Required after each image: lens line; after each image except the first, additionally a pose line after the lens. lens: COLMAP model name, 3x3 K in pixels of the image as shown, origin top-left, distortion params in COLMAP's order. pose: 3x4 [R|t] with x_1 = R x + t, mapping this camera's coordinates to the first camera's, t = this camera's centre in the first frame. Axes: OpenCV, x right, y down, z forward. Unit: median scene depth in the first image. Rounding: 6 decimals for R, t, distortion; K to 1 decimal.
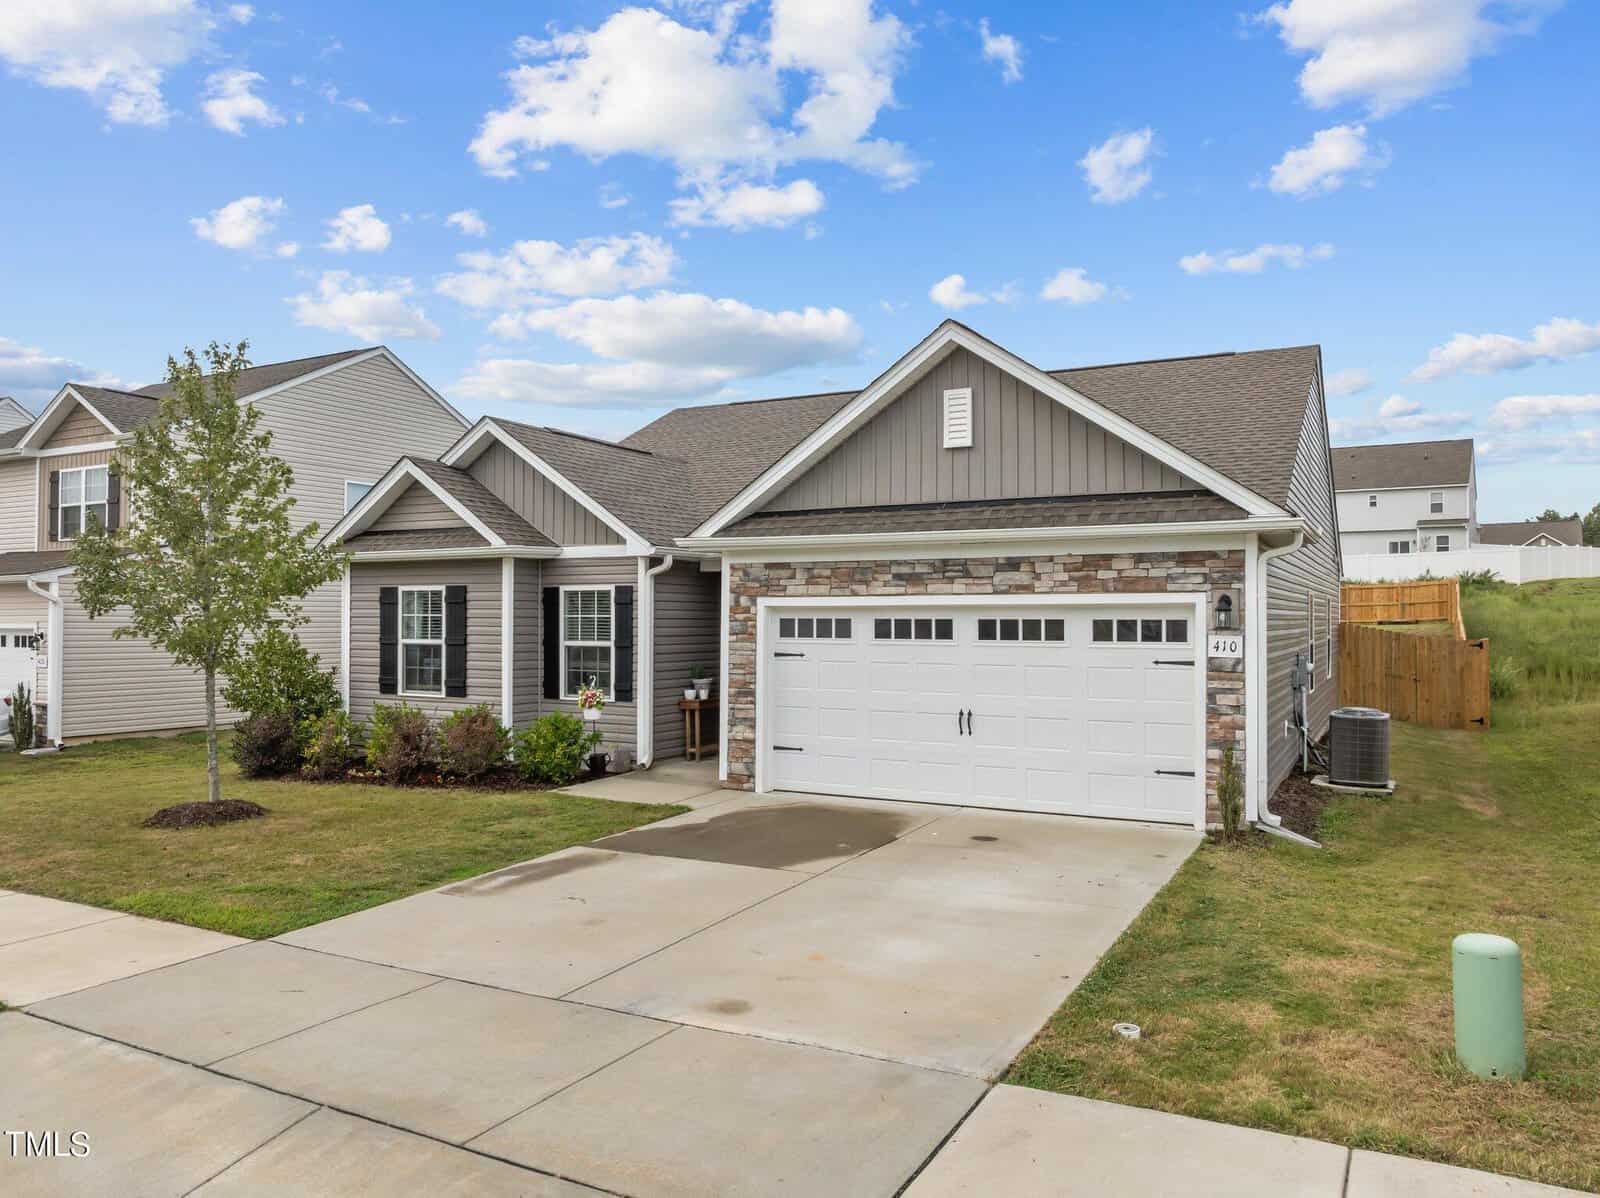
lens RADIAL K [[1130.0, 0, 806.8], [0, 1130.0, 599.0], [0, 0, 1]] dist [-0.038143, 0.000682]
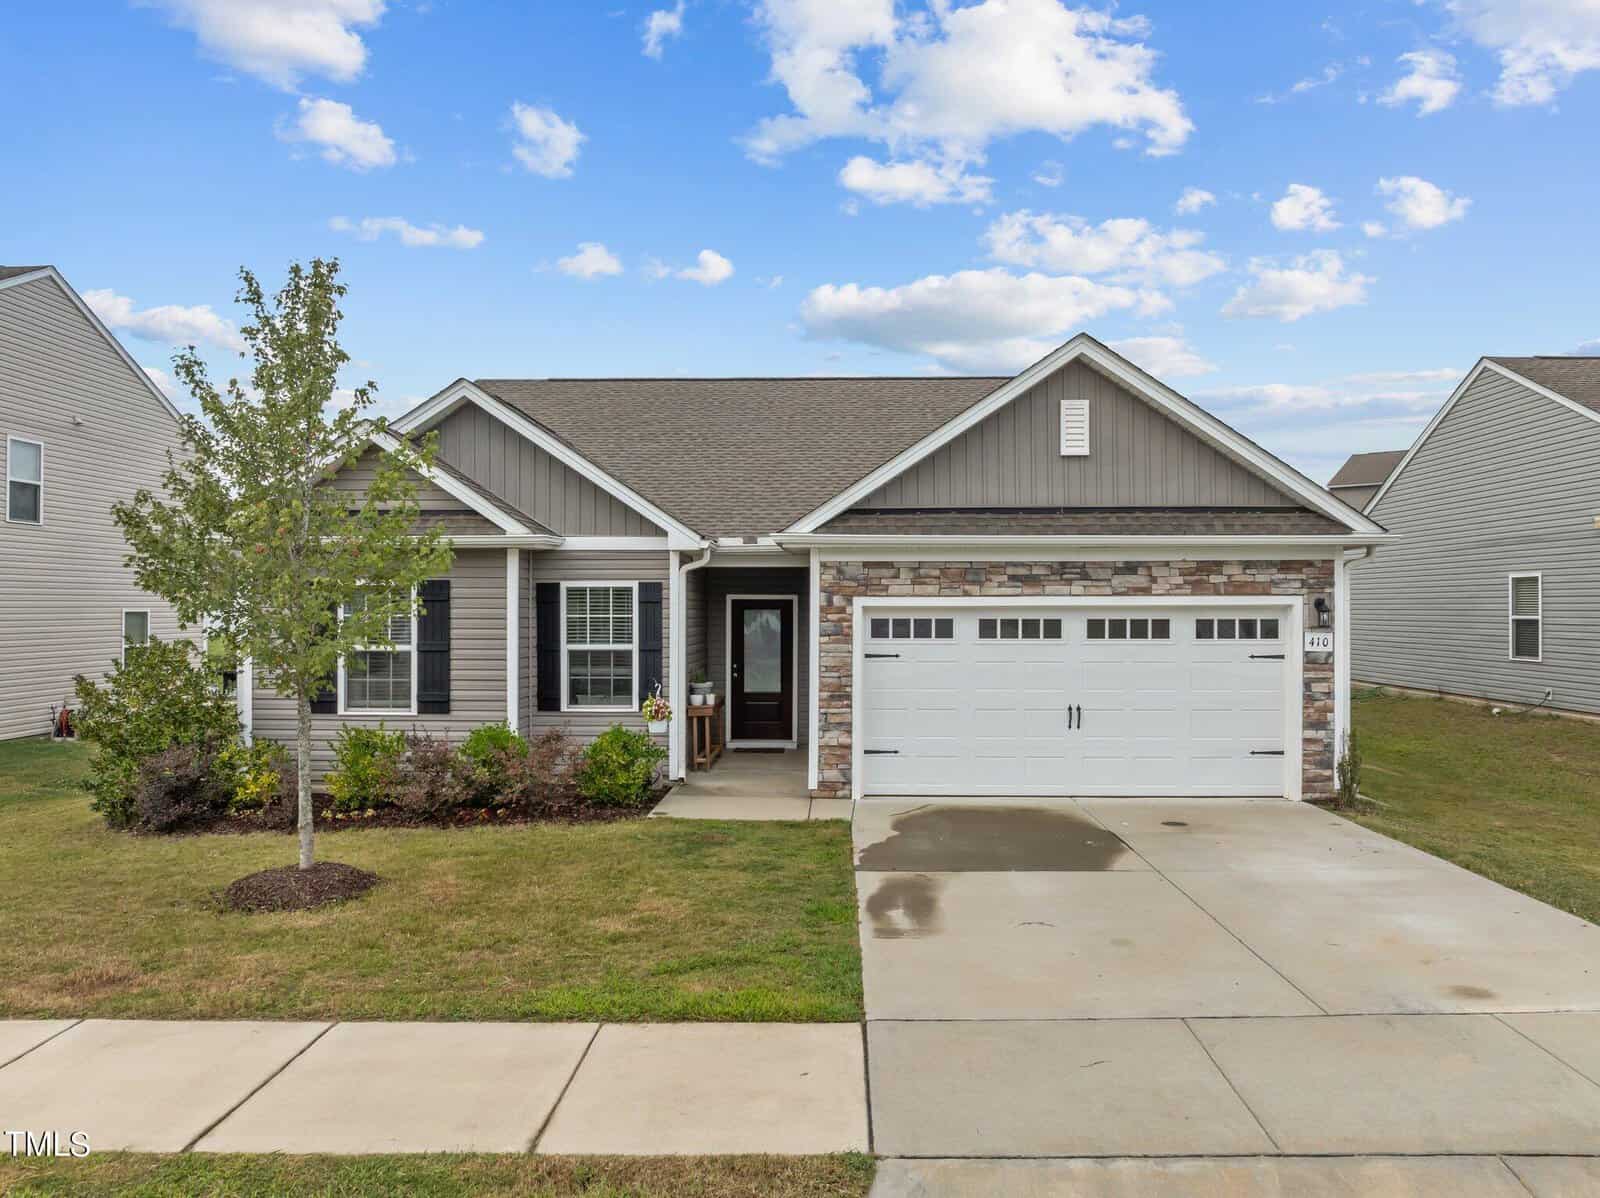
lens RADIAL K [[1130.0, 0, 806.8], [0, 1130.0, 599.0], [0, 0, 1]] dist [-0.038143, 0.000682]
pose [[0.895910, 0.001451, 0.444233, -0.522987], [-0.005884, 0.999946, 0.008602, -0.007963], [-0.444196, -0.010321, 0.895870, 0.160435]]
